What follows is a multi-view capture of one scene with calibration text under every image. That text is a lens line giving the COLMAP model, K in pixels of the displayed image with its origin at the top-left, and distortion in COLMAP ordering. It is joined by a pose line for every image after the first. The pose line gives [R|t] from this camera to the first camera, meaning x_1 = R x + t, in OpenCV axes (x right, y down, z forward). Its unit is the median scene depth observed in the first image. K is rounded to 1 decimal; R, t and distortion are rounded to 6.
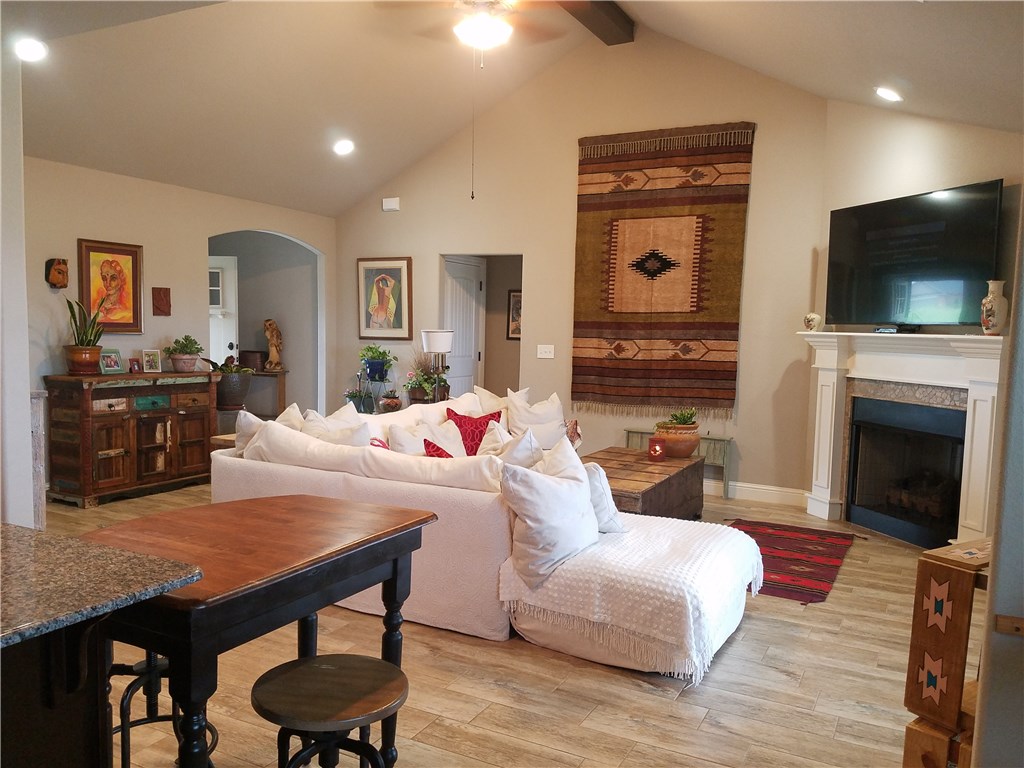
lens RADIAL K [[801.6, 0, 511.1], [0, 801.6, 387.4], [0, 0, 1]] dist [0.064390, -0.072464]
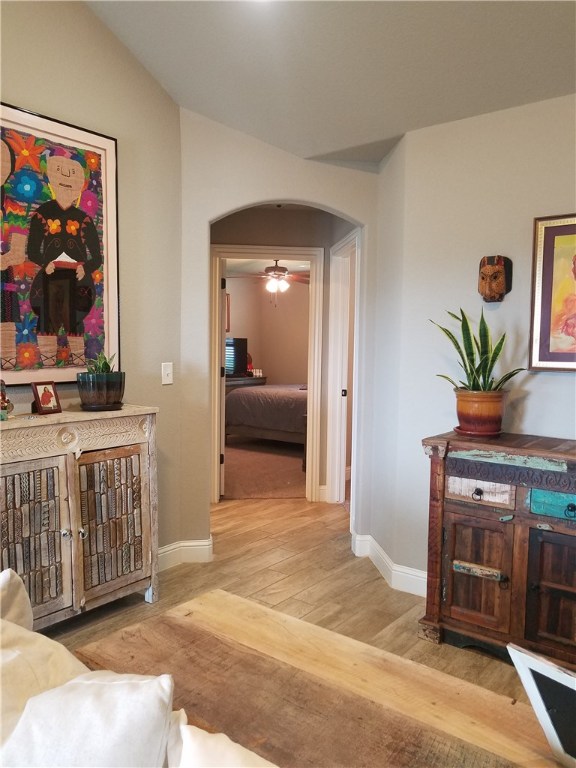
lens RADIAL K [[601.2, 0, 263.4], [0, 601.2, 385.4], [0, 0, 1]] dist [0.064390, -0.072464]
pose [[-0.203401, 0.043761, -0.978117, -0.028172], [-0.080457, 0.994875, 0.061242, -0.068540], [0.975784, 0.091153, -0.198837, 0.911265]]
